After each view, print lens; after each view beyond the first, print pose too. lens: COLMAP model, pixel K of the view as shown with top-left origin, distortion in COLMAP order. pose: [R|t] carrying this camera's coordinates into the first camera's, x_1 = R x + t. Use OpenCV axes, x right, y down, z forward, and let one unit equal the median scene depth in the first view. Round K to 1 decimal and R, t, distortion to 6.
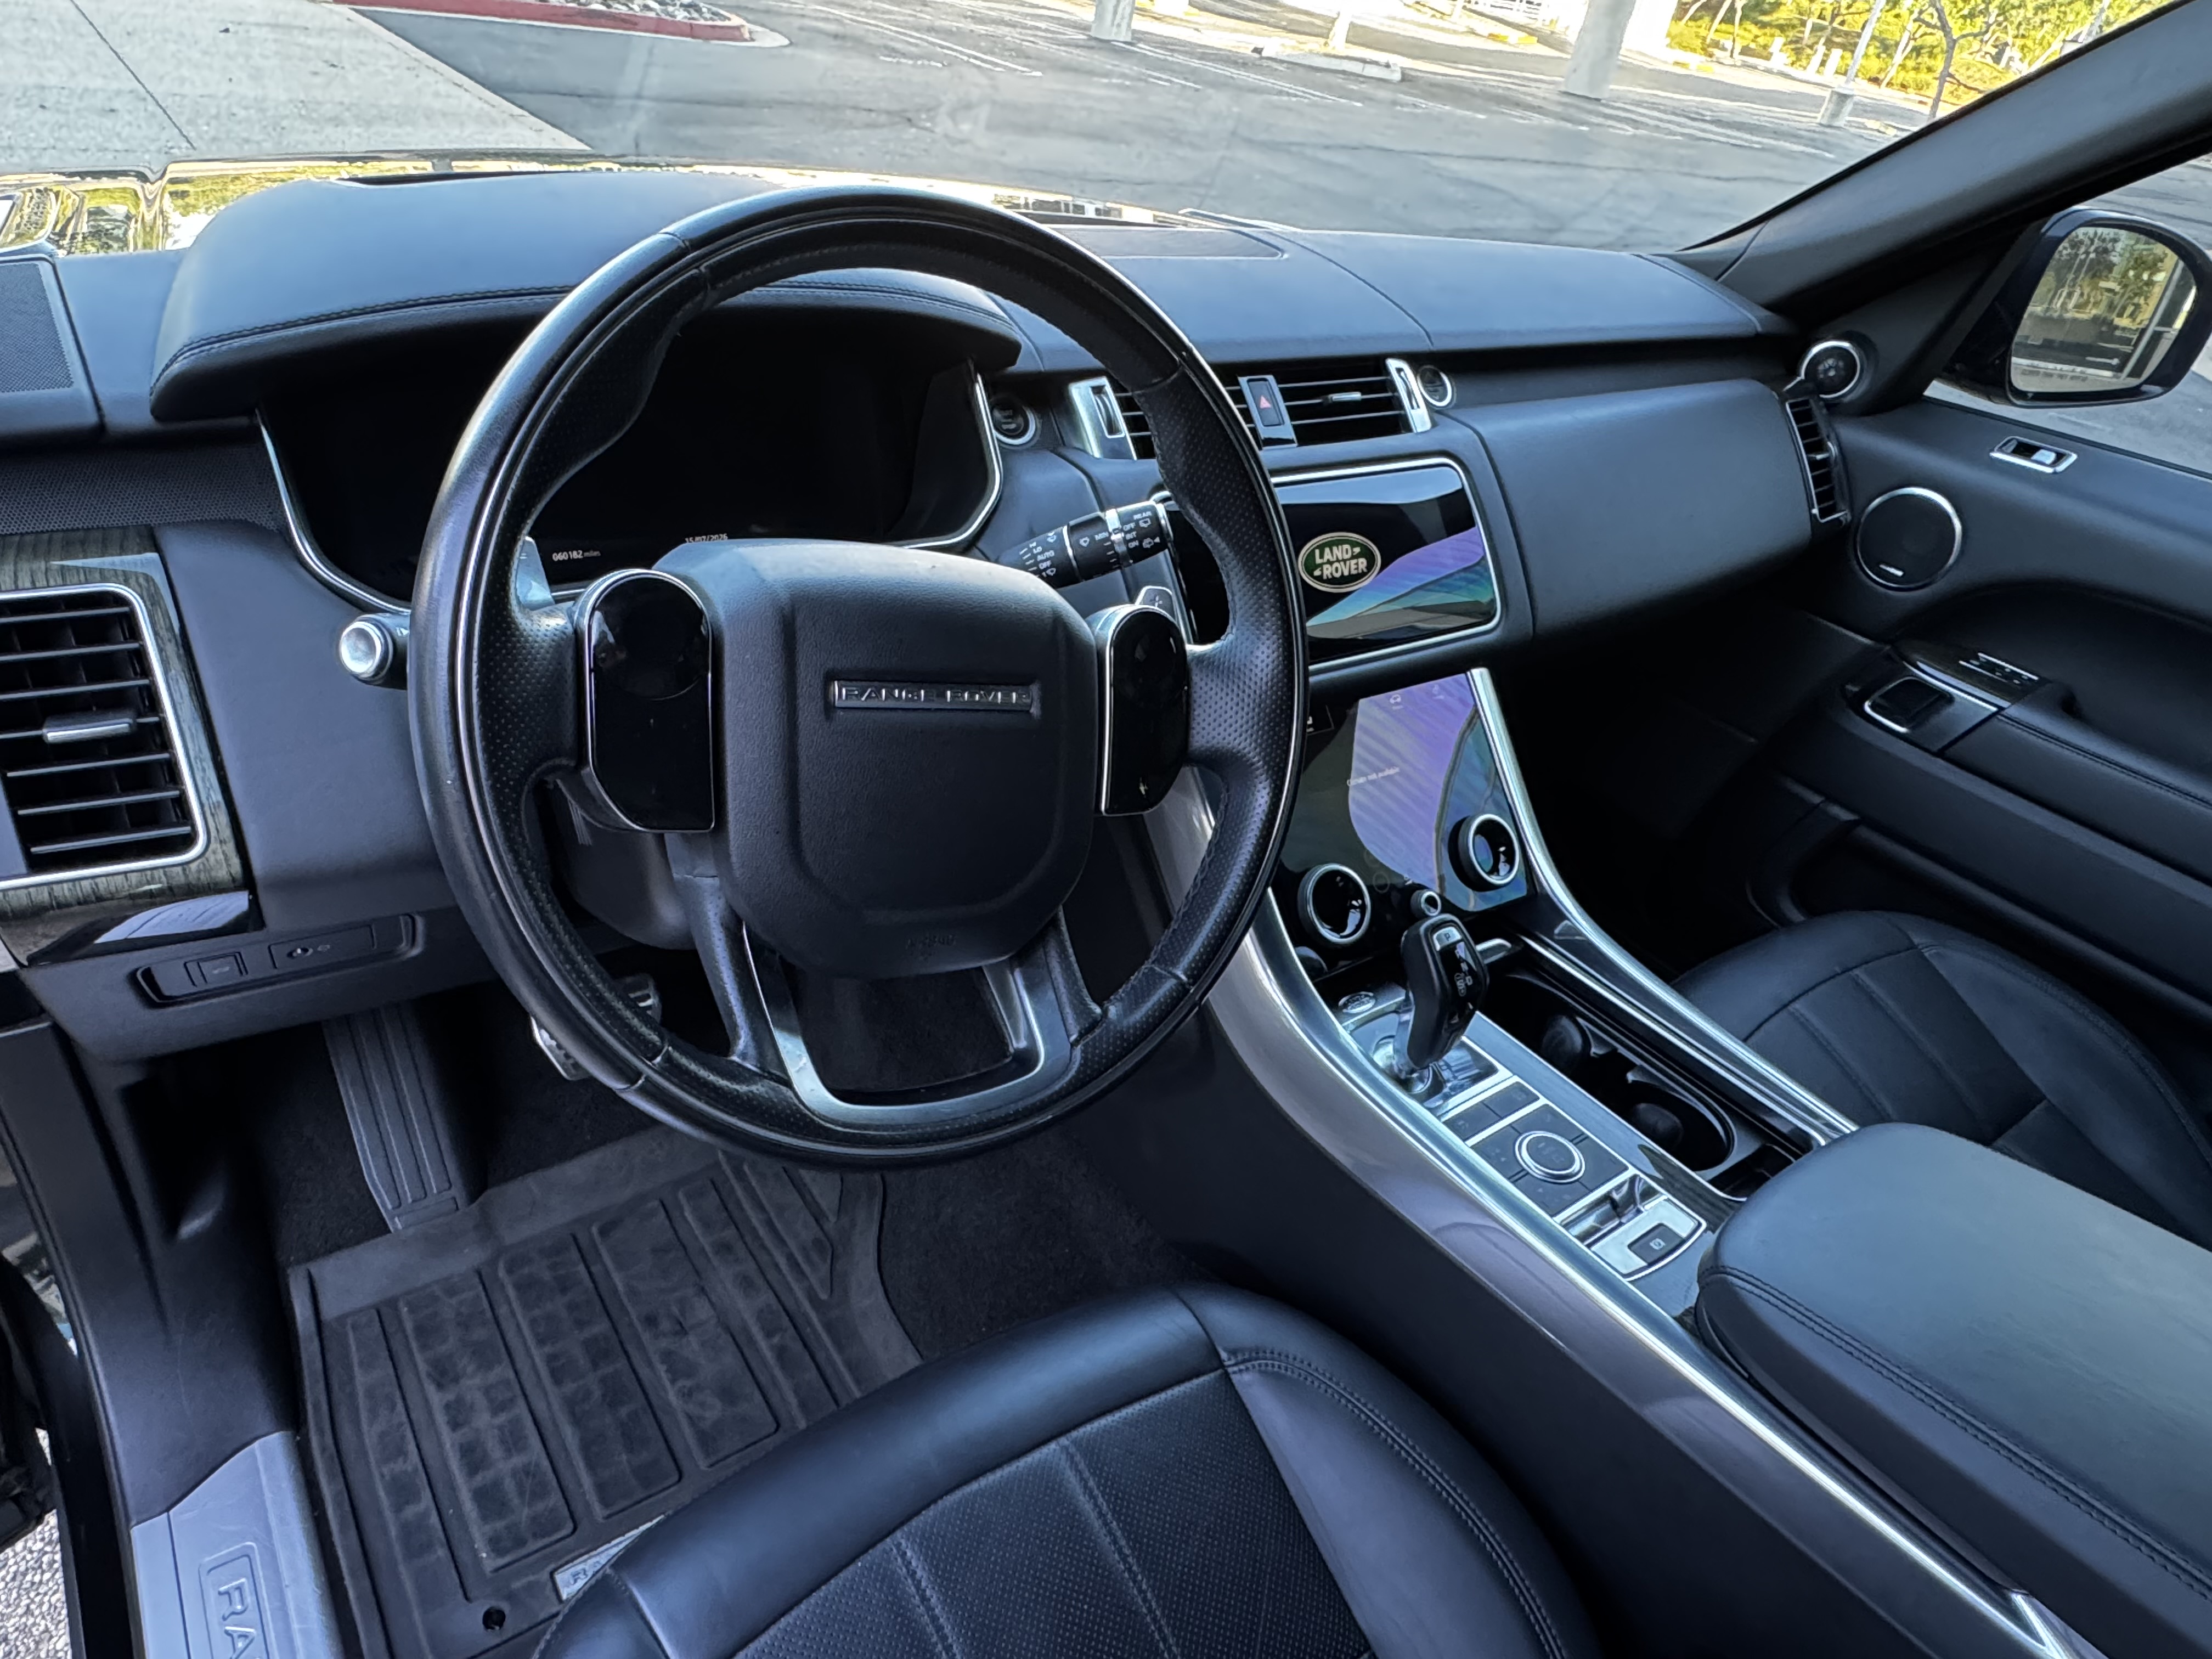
lens RADIAL K [[1357.0, 0, 1072.6], [0, 1357.0, 824.4], [0, 0, 1]] dist [-0.013847, 0.006494]
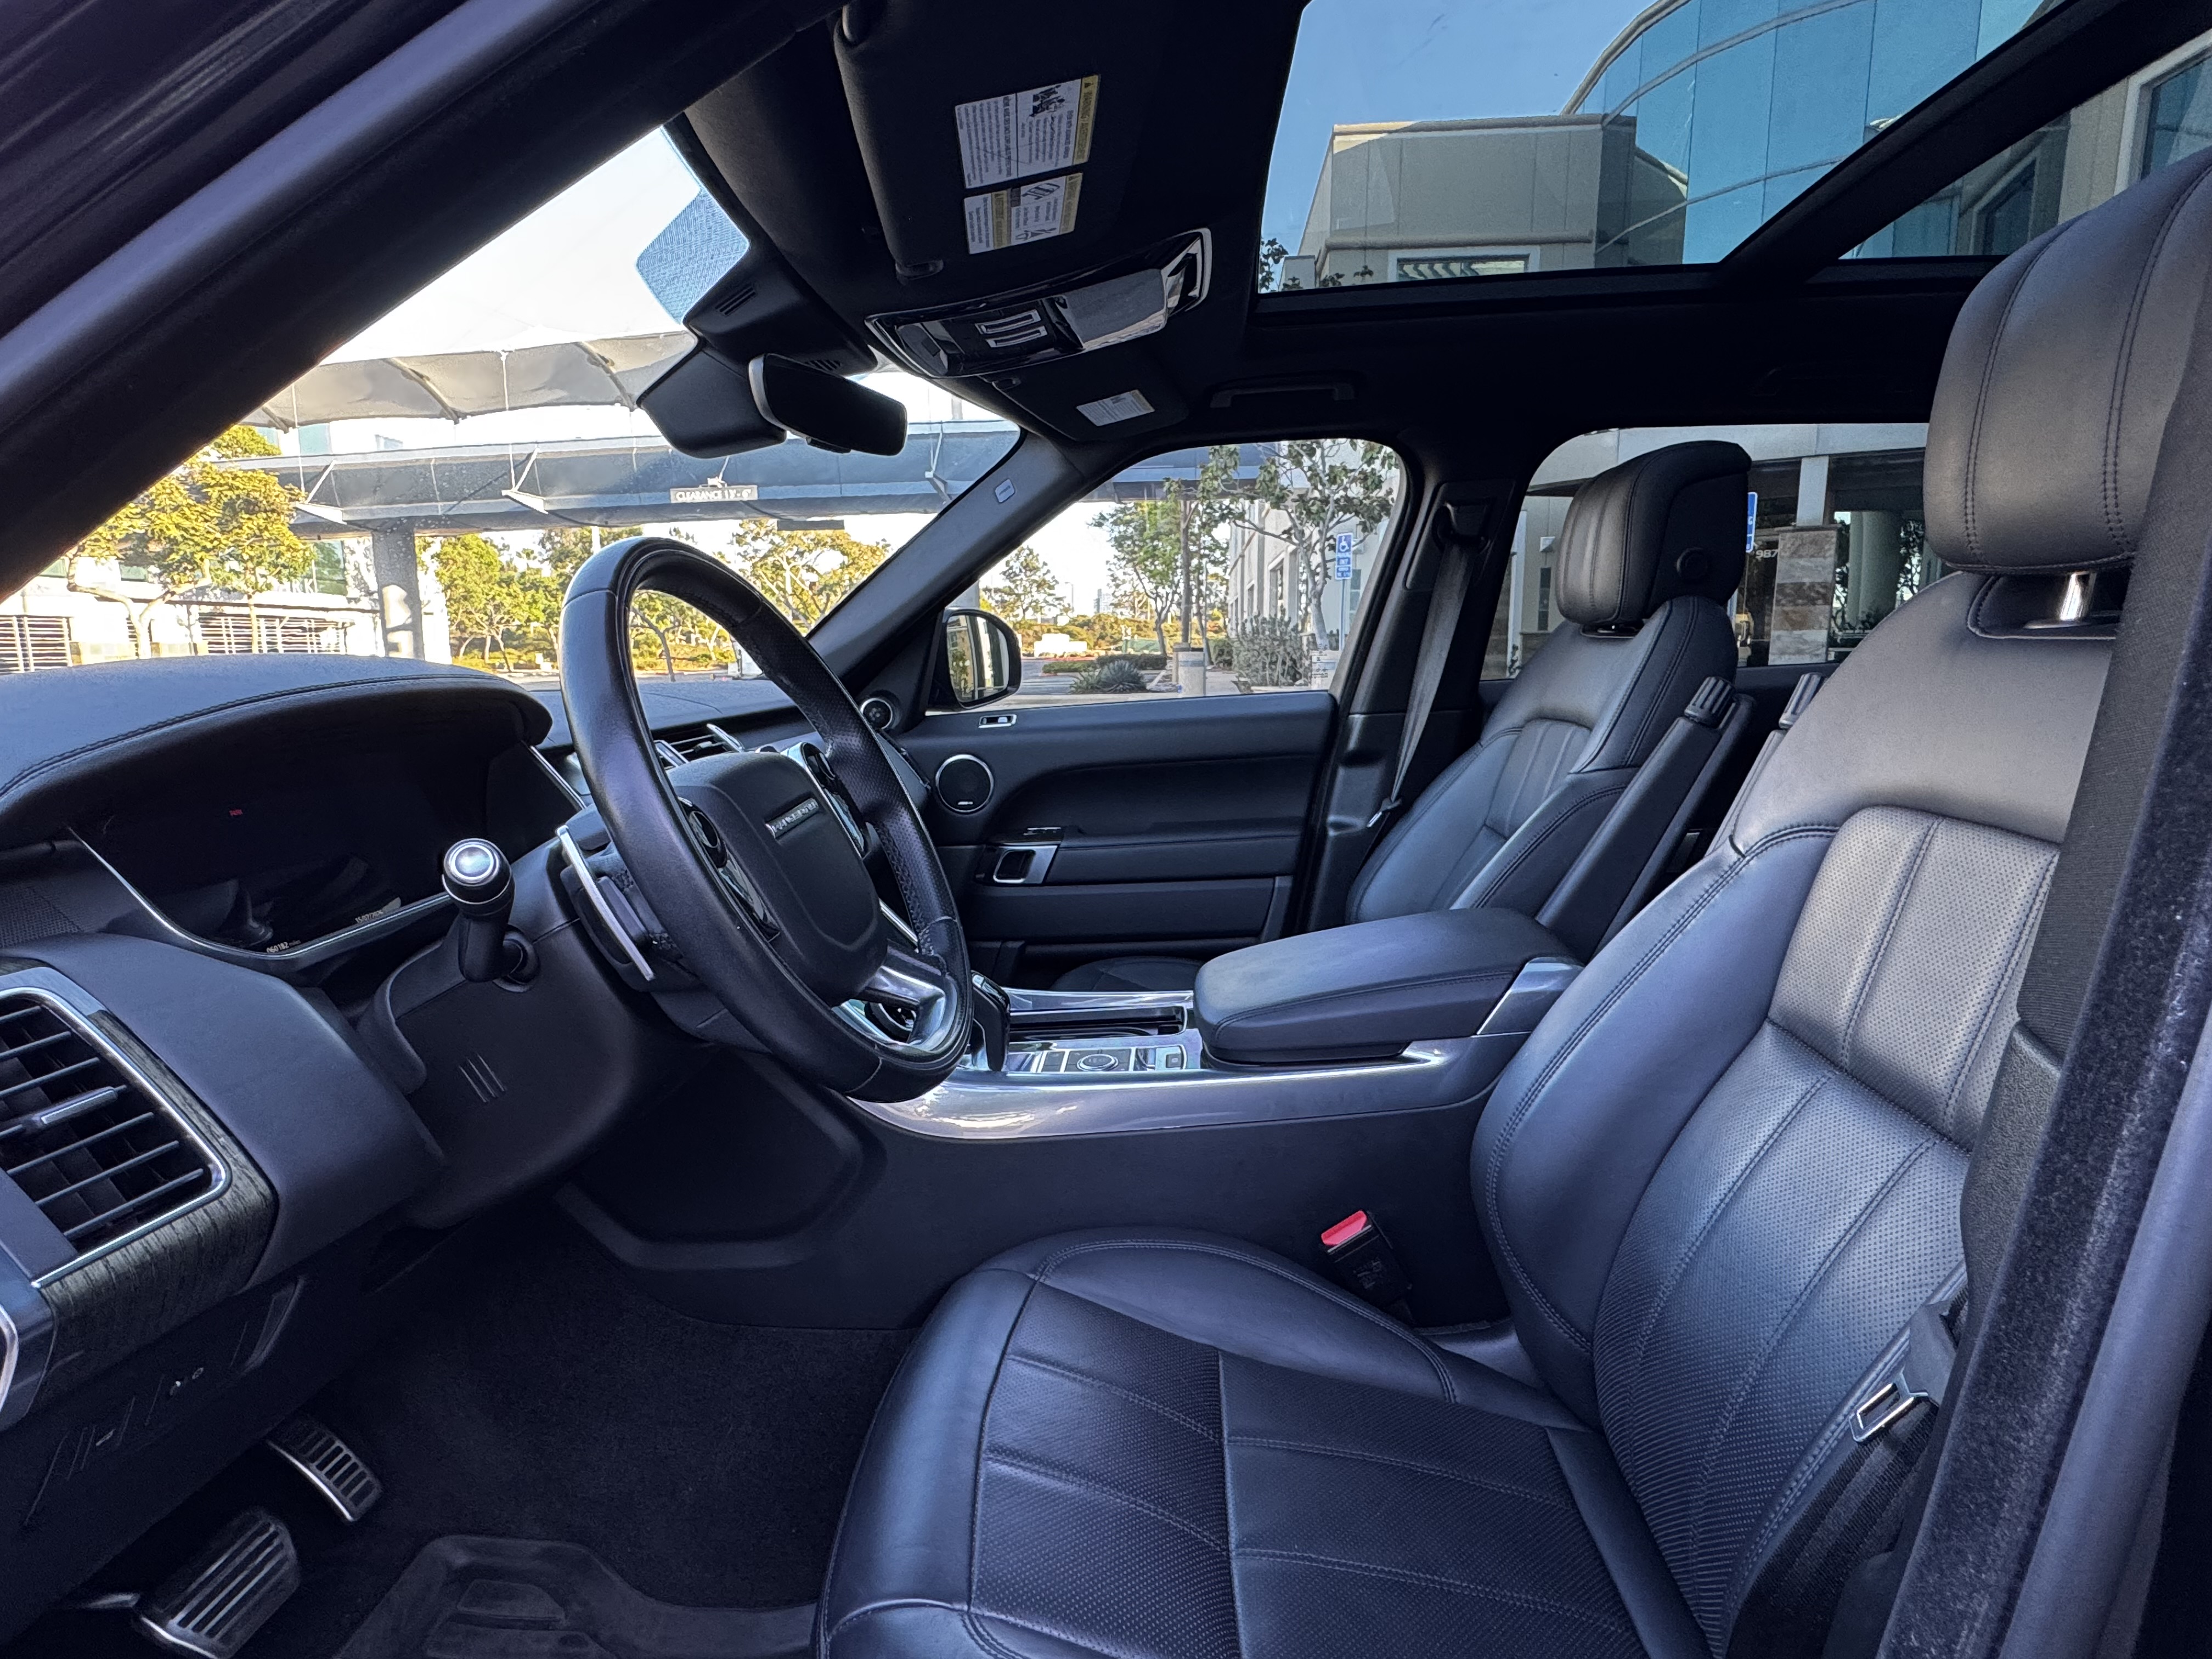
lens RADIAL K [[1152.2, 0, 1092.2], [0, 1152.2, 819.8], [0, 0, 1]] dist [-0.003394, -0.000267]
pose [[0.625588, -0.271117, 0.731529, -0.445783], [0.526826, 0.838396, -0.139807, 0.143461], [-0.575407, 0.472850, 0.667322, -0.049879]]
